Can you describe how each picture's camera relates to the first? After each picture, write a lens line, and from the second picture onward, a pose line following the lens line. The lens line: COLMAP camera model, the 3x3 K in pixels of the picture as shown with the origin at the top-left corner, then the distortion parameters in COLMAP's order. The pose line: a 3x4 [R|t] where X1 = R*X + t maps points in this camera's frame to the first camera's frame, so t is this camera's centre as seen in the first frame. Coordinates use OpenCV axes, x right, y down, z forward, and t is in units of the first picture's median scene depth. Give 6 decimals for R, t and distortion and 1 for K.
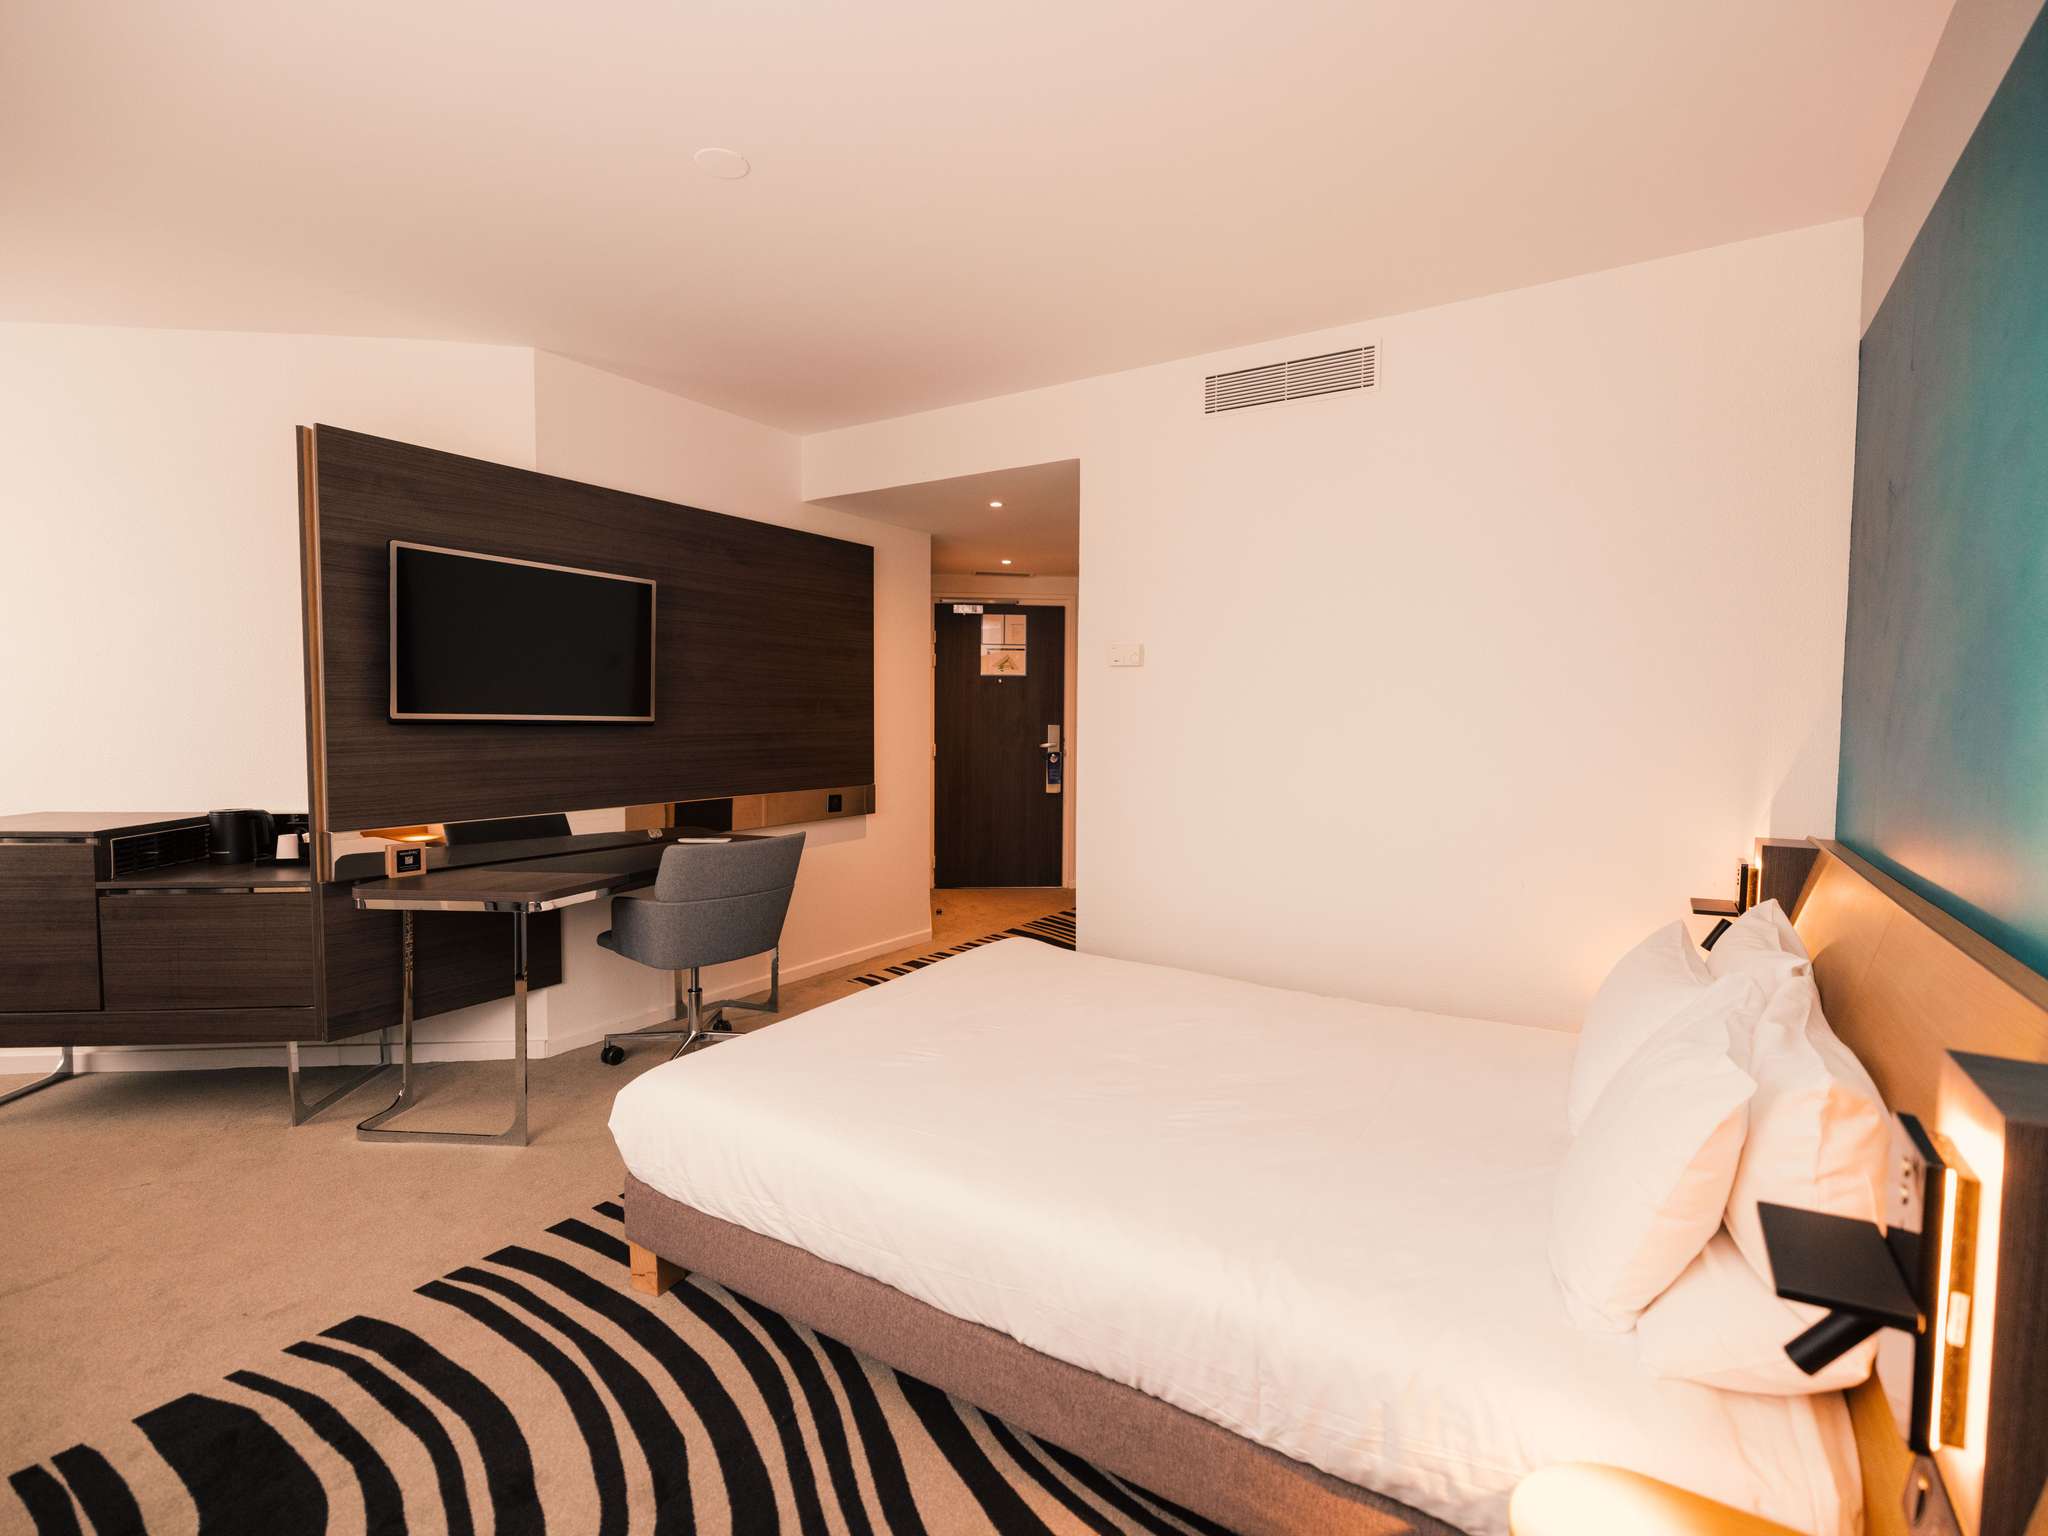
lens RADIAL K [[962.6, 0, 1030.9], [0, 962.6, 767.7], [0, 0, 1]] dist [0.002667, -0.000639]
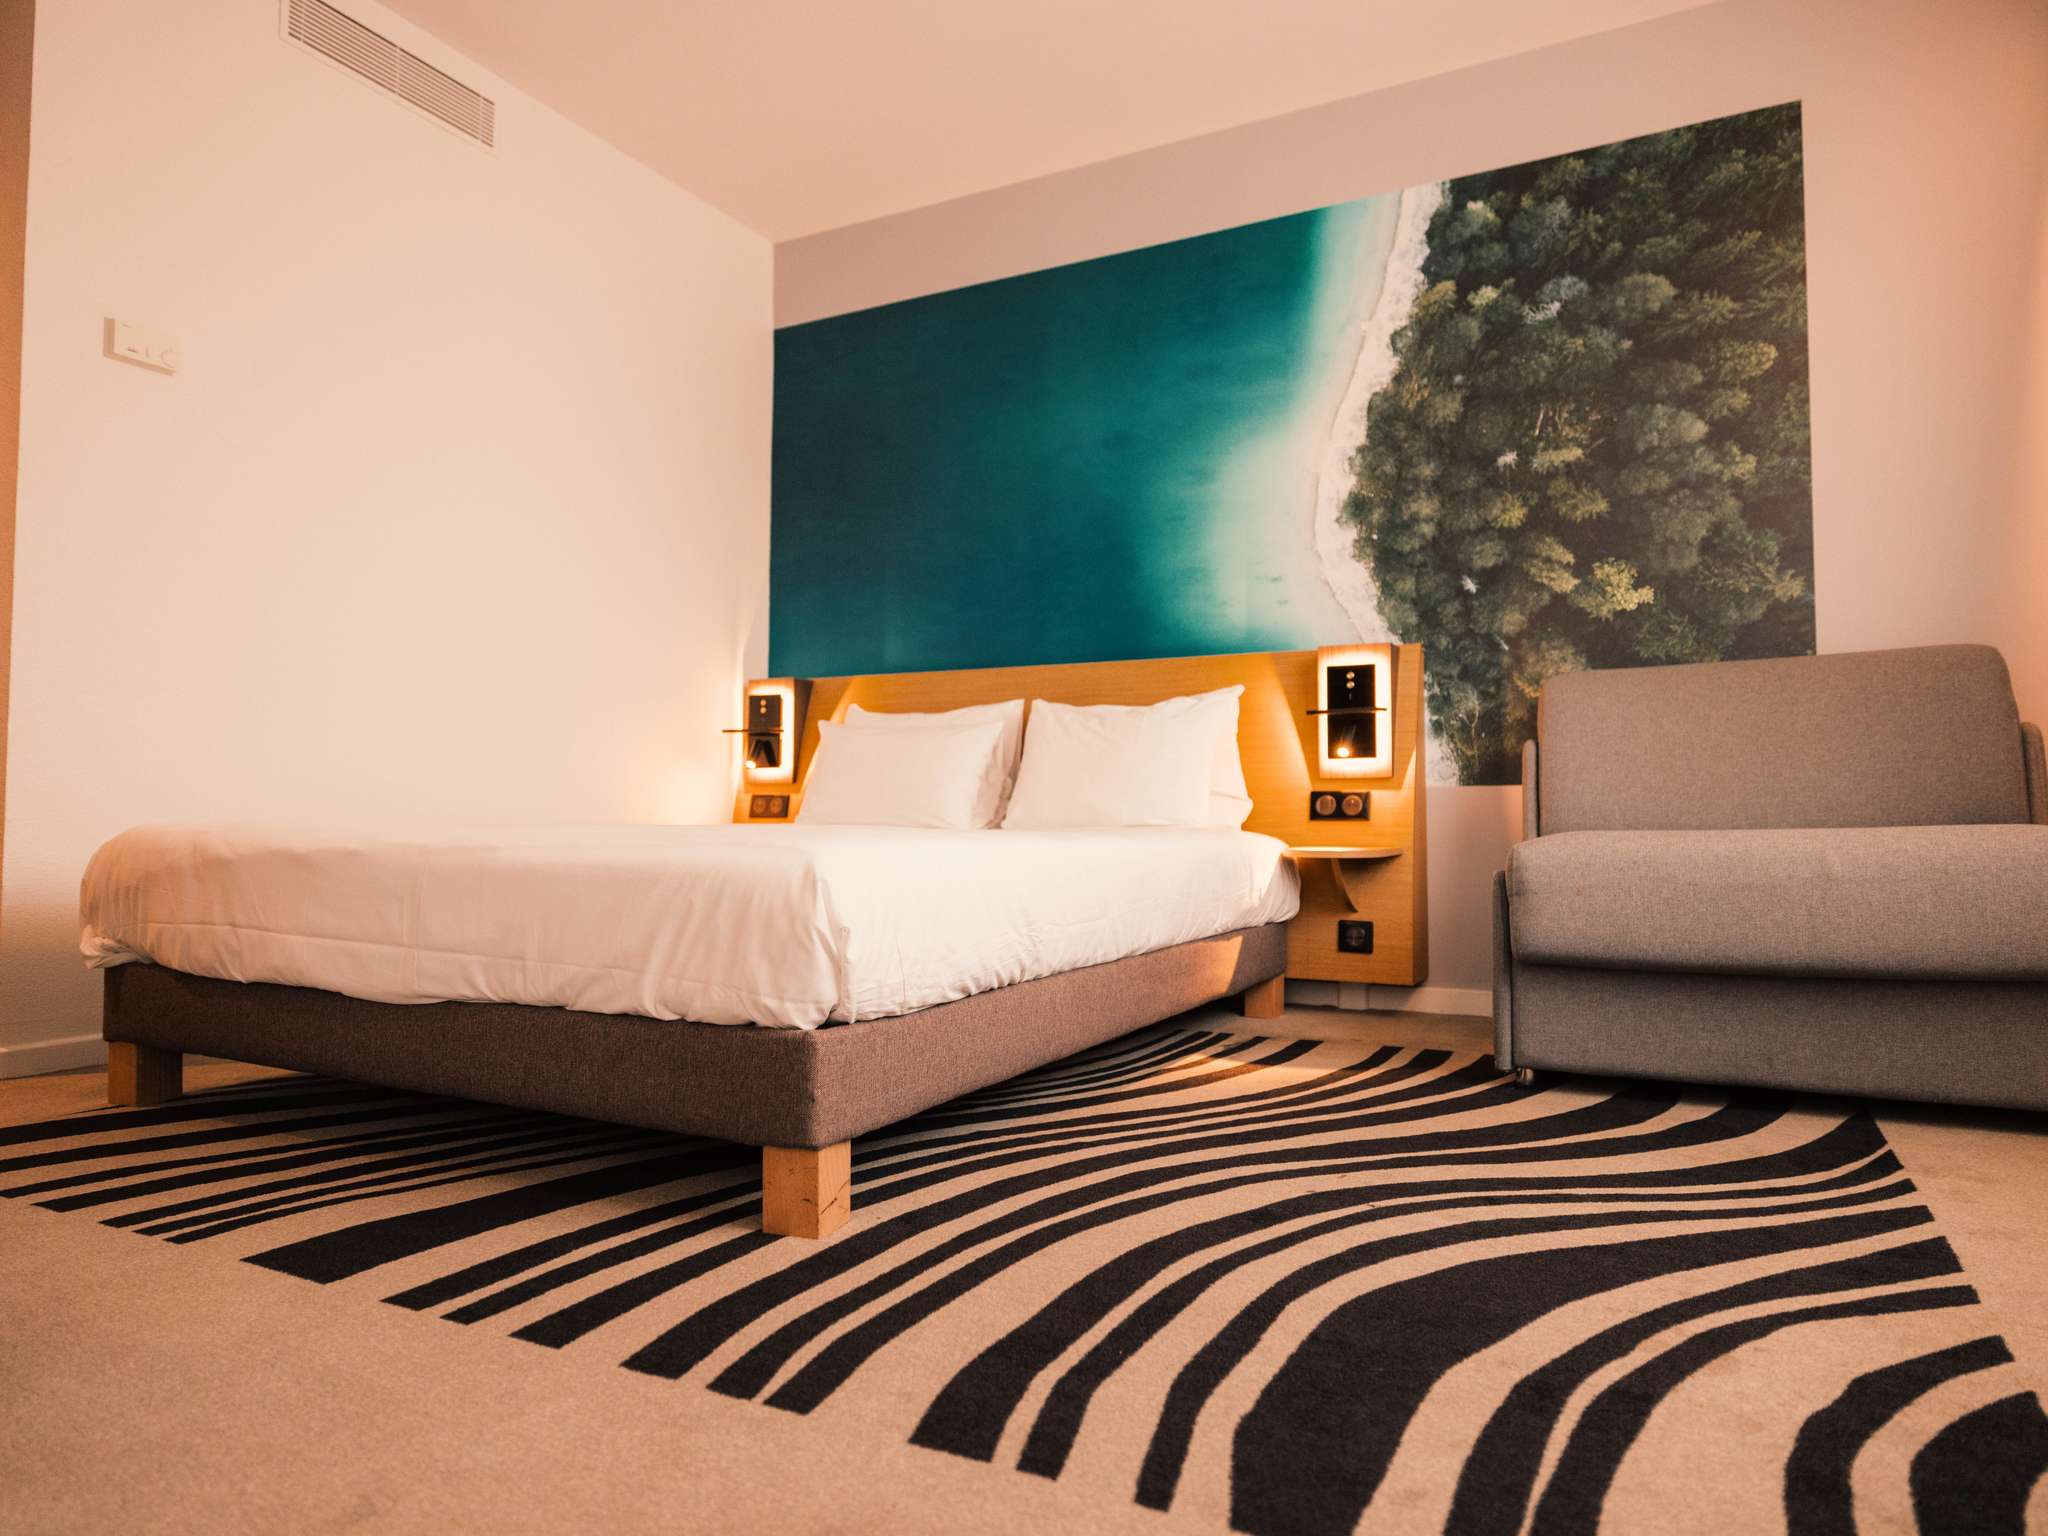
lens RADIAL K [[1285.6, 0, 1027.0], [0, 1285.6, 764.8], [0, 0, 1]] dist [0.005435, -0.004795]
pose [[-0.086744, 0.028368, 0.995827, -0.757101], [0.049490, 0.998483, -0.024133, 0.189065], [-0.995001, 0.047190, -0.088016, 0.605976]]
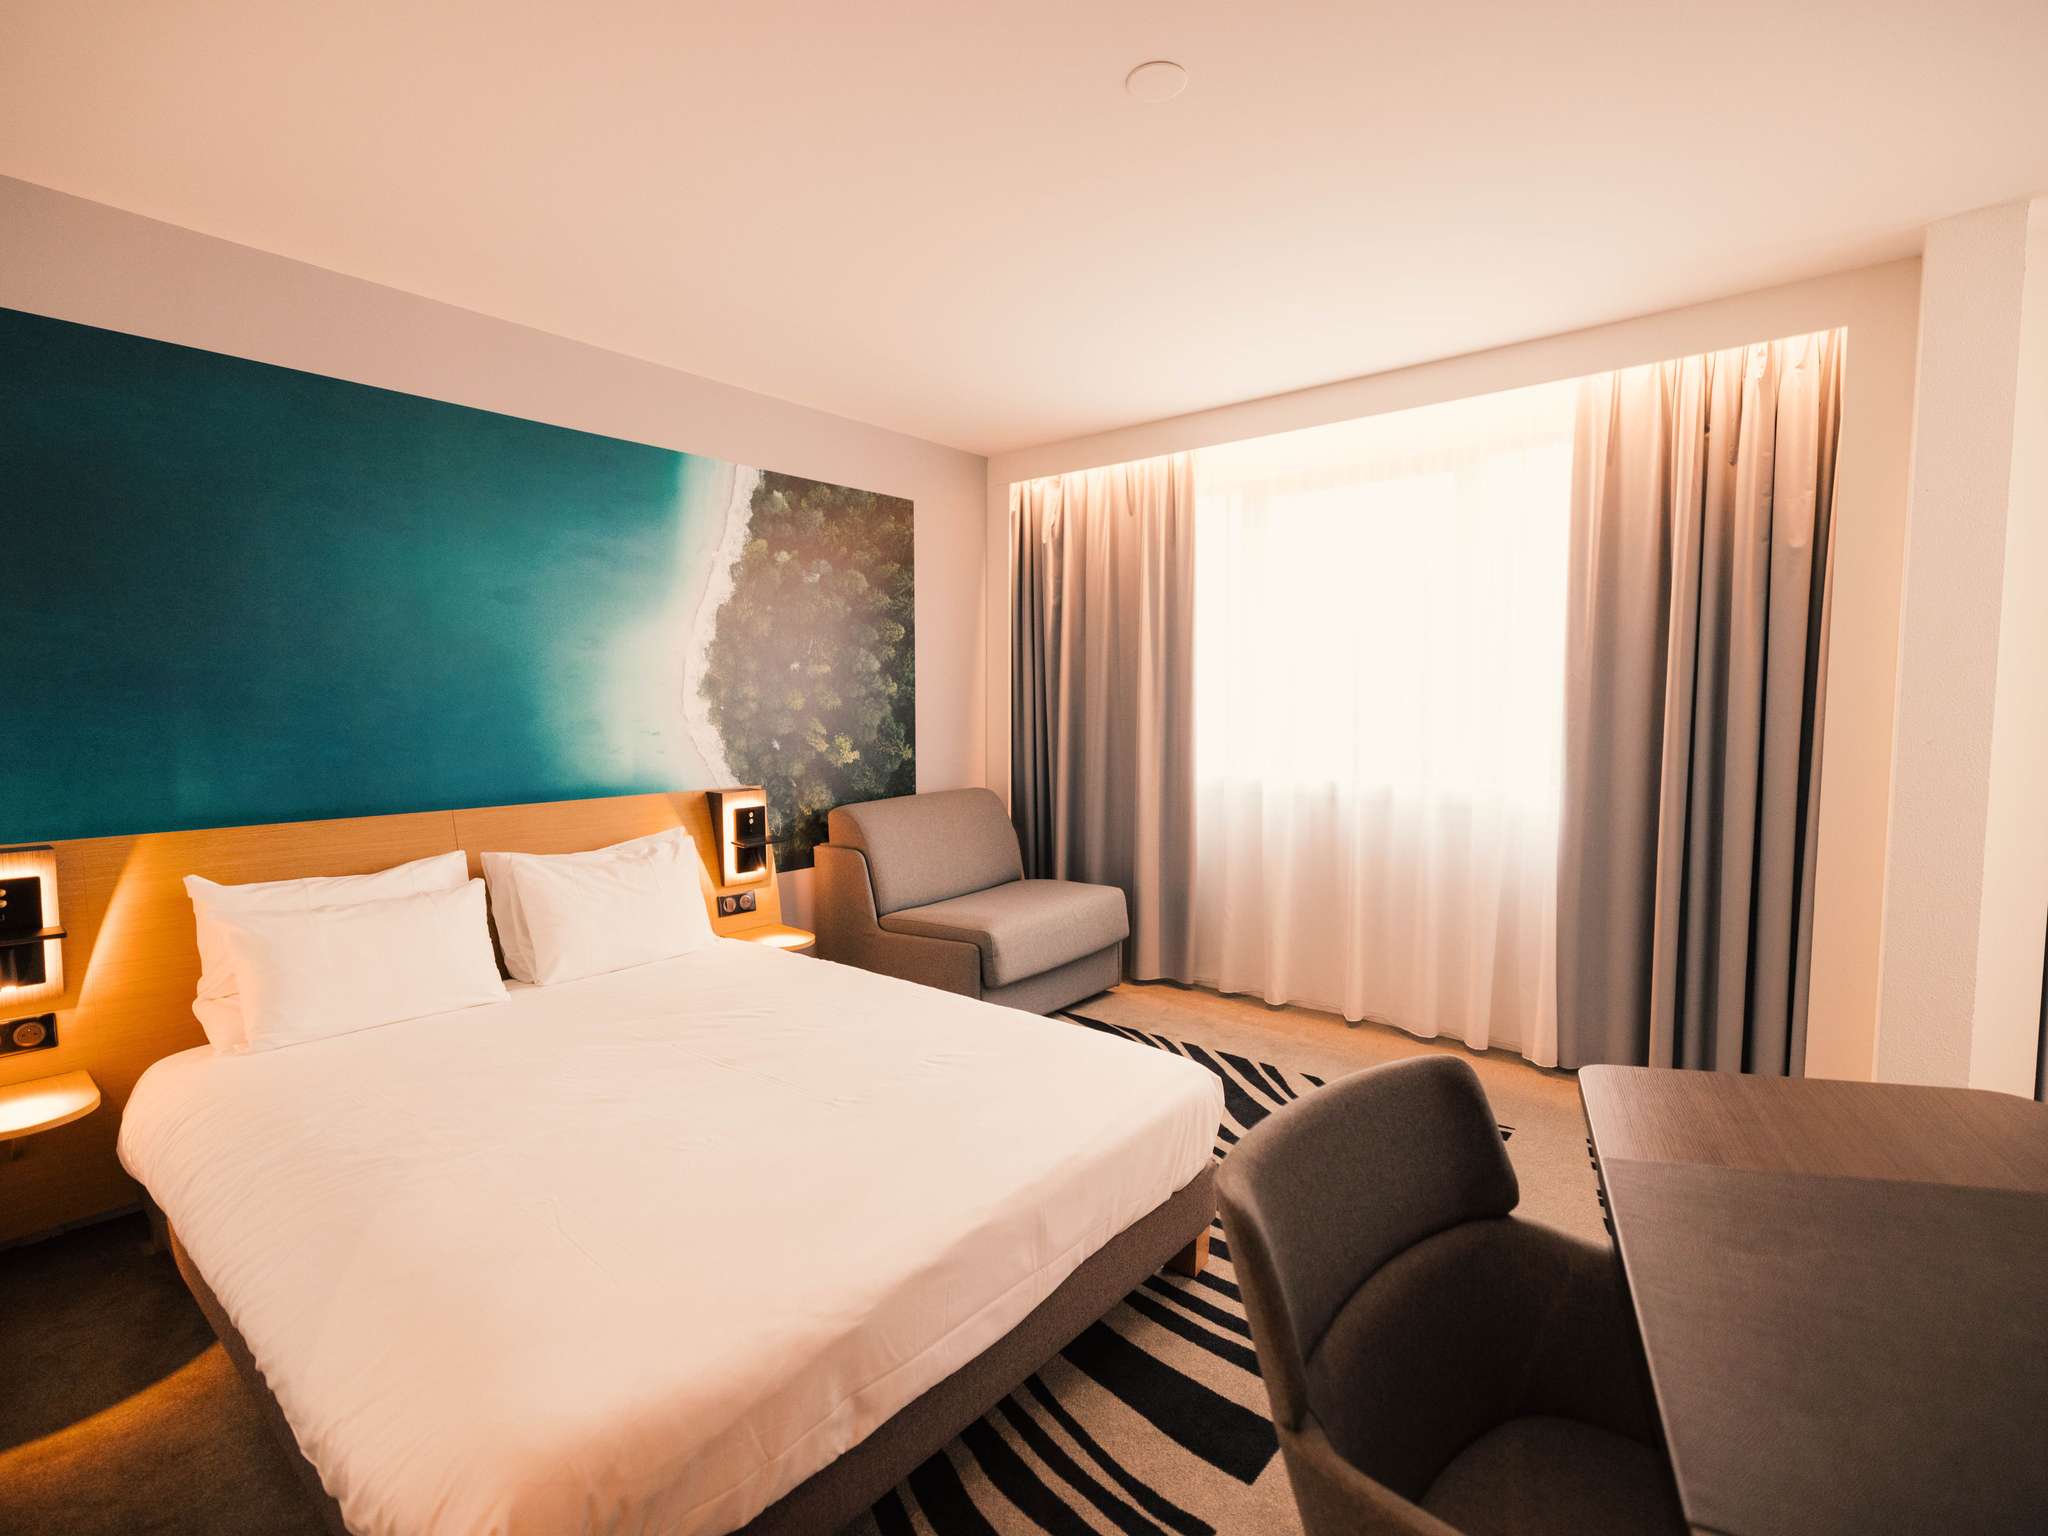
lens RADIAL K [[962.6, 0, 1031.3], [0, 962.6, 763.9], [0, 0, 1]] dist [0.002667, -0.000639]
pose [[-0.992252, -0.019159, 0.122754, -0.221621], [-0.004178, 0.992624, 0.121159, -0.087226], [-0.124170, 0.119707, -0.985014, 1.301996]]
